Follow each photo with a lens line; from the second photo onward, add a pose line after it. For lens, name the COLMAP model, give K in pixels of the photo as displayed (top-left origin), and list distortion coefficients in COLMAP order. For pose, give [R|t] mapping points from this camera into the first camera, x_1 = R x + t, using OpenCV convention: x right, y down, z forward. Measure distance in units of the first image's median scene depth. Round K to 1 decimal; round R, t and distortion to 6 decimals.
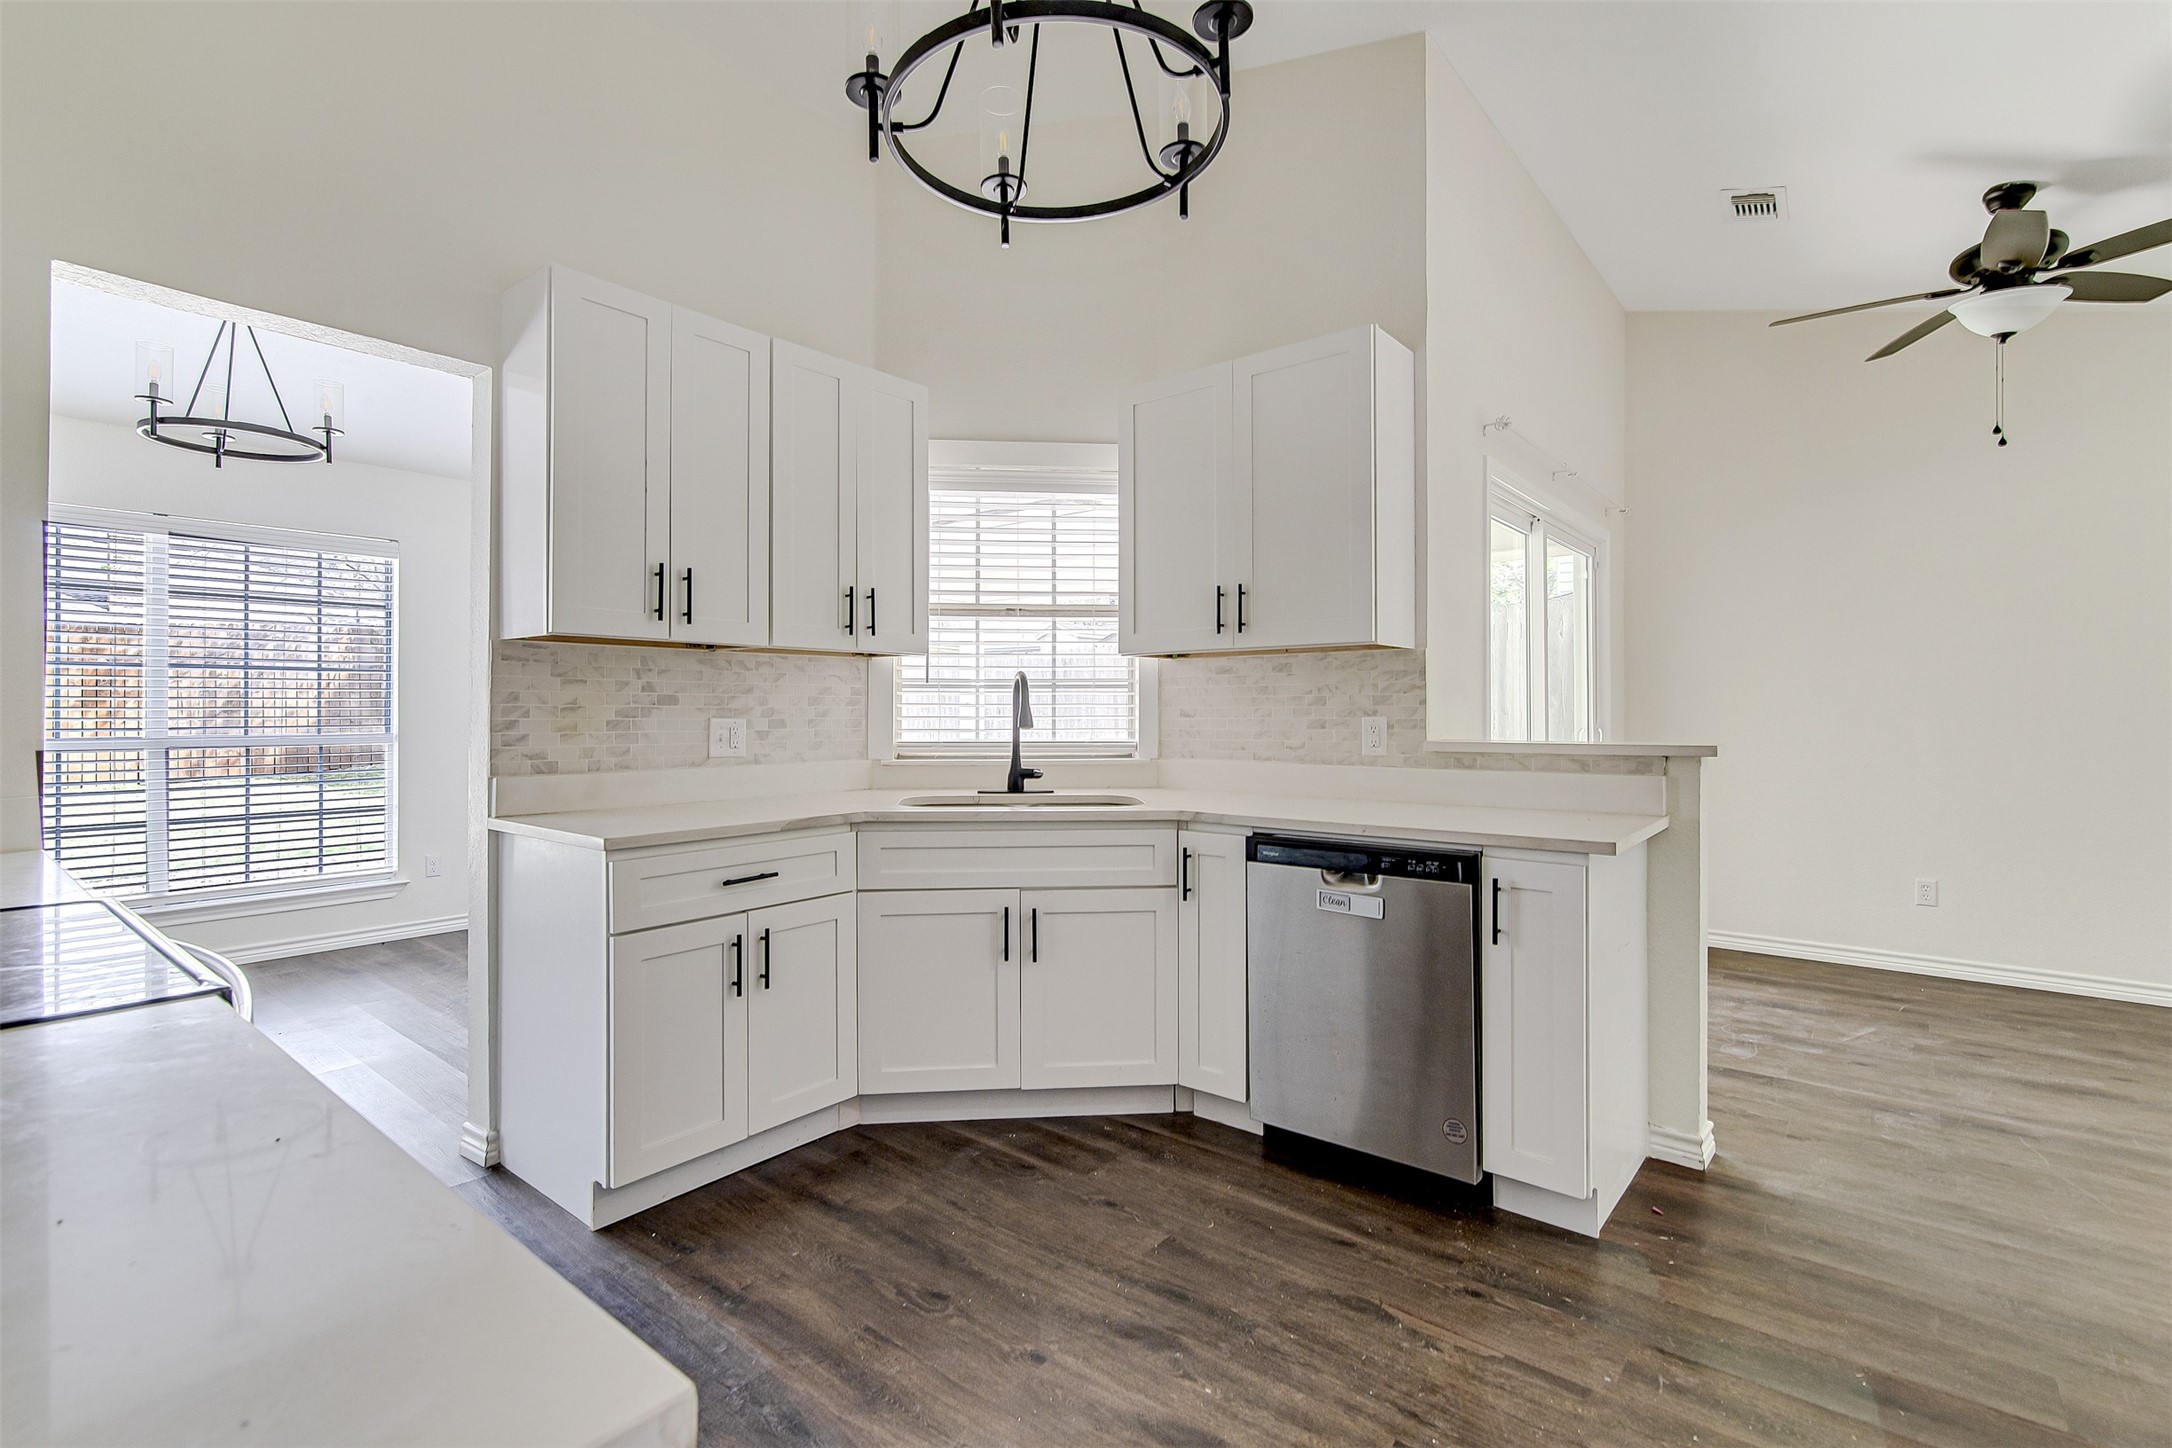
lens RADIAL K [[991.3, 0, 1082.1], [0, 991.3, 706.6], [0, 0, 1]] dist [0.002300, 0.000583]
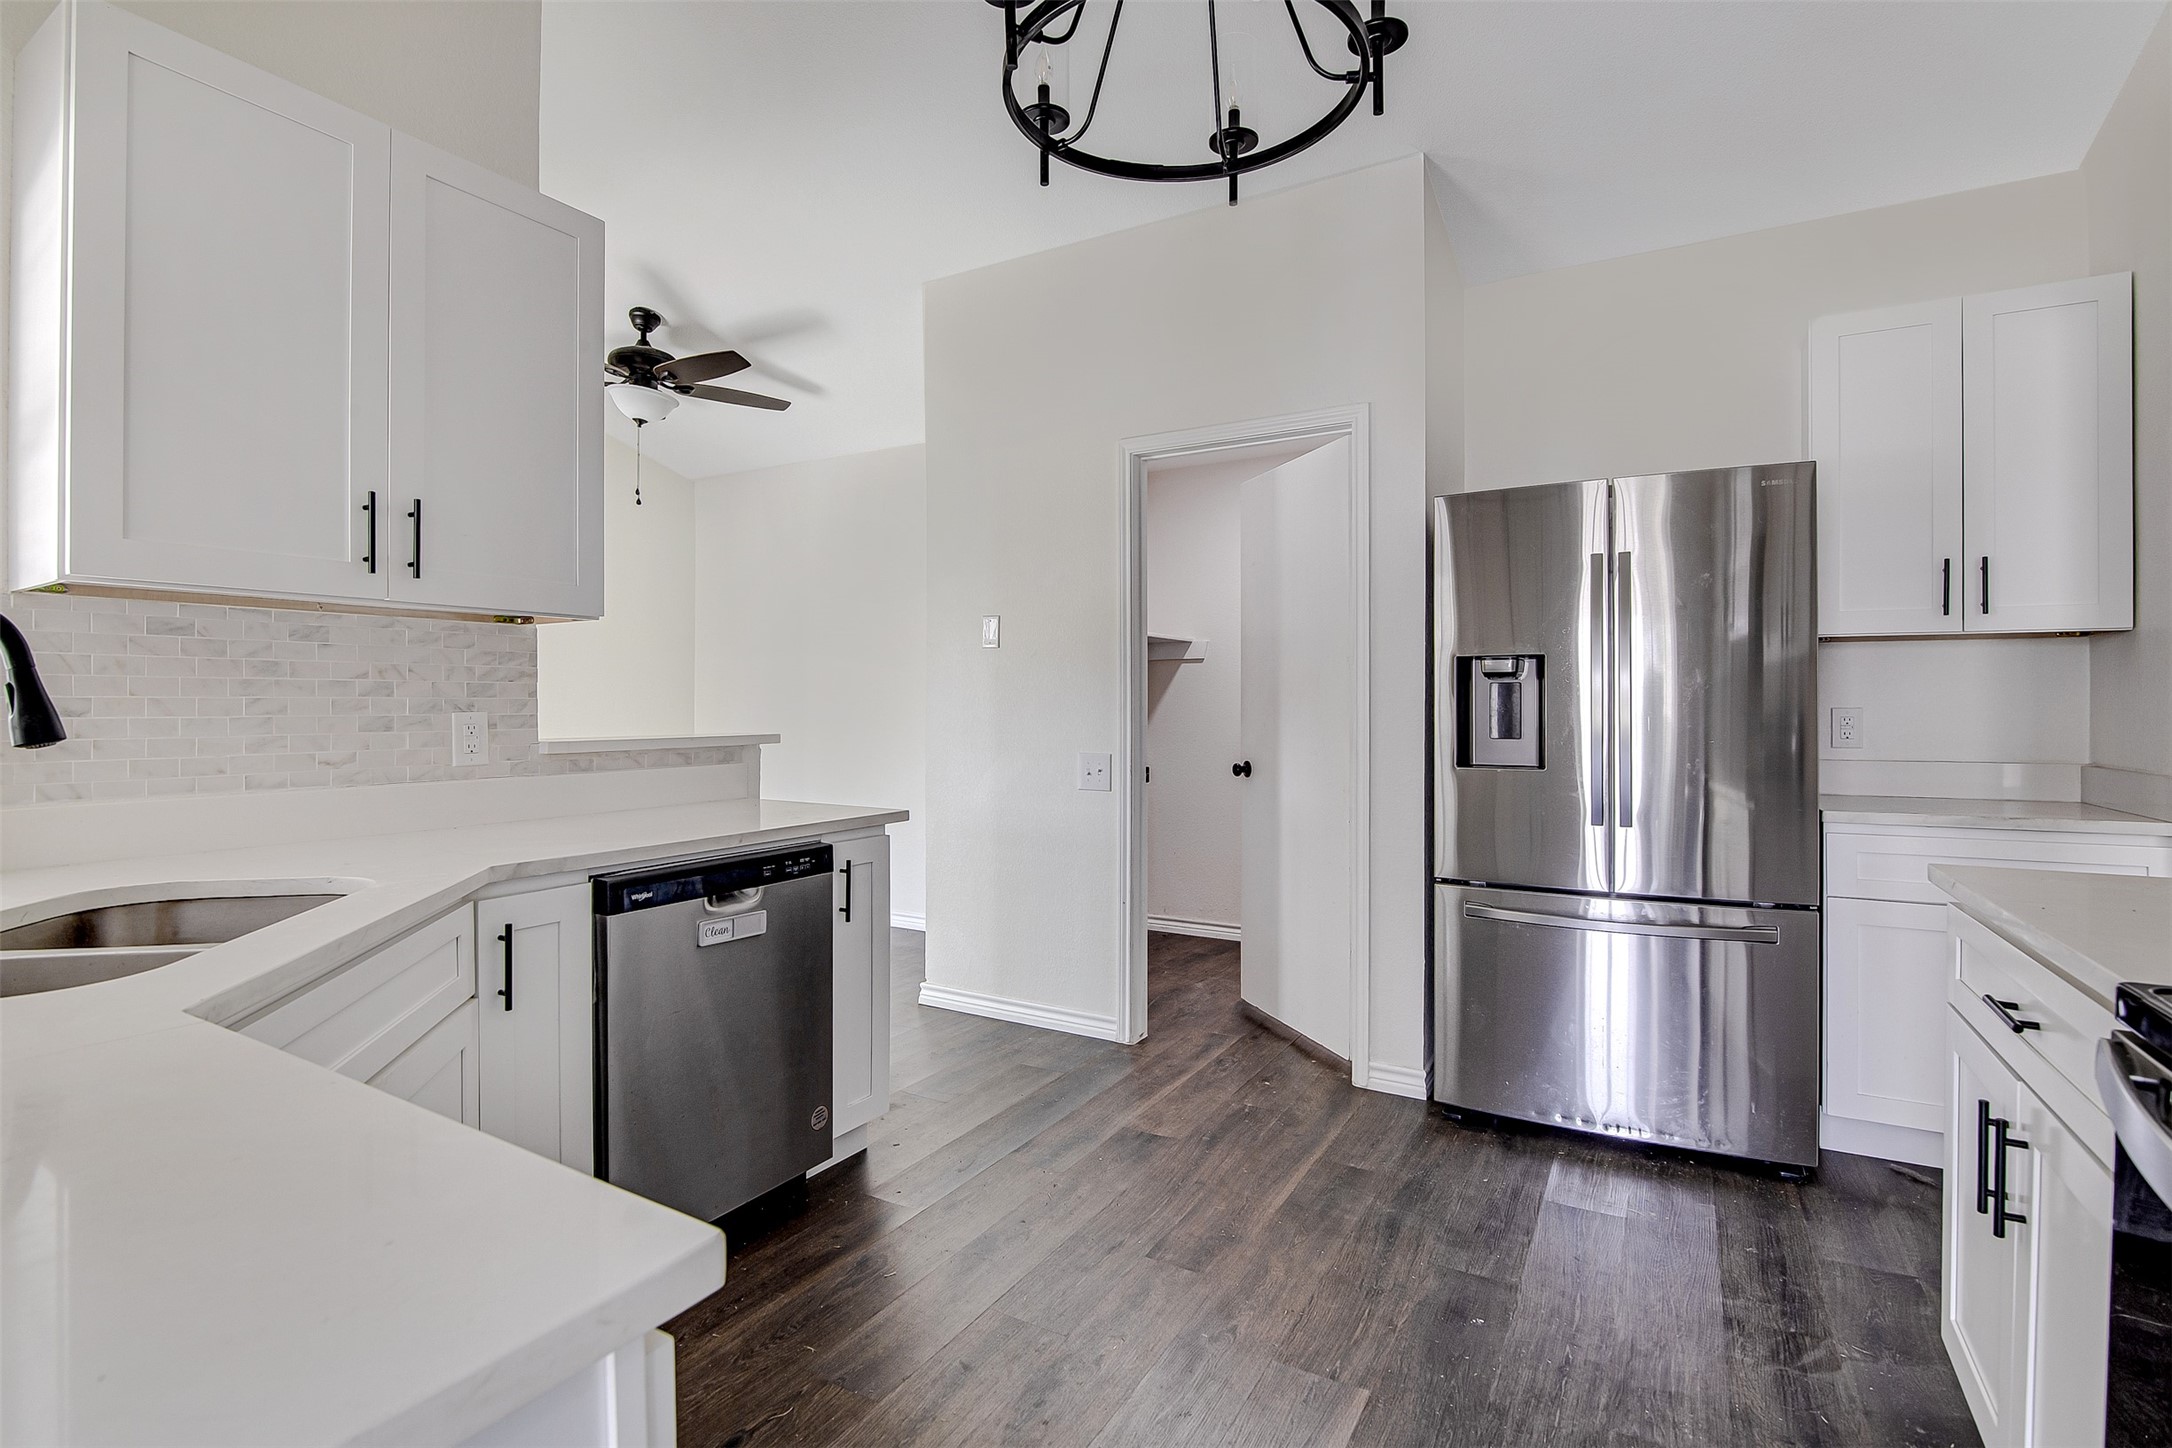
lens RADIAL K [[991.3, 0, 1082.1], [0, 991.3, 706.6], [0, 0, 1]] dist [0.002300, 0.000583]
pose [[-0.146991, 0.000290, 0.989138, -0.484926], [-0.006711, 0.999977, -0.001290, 0.003666], [-0.989115, -0.006827, -0.146986, 0.635835]]
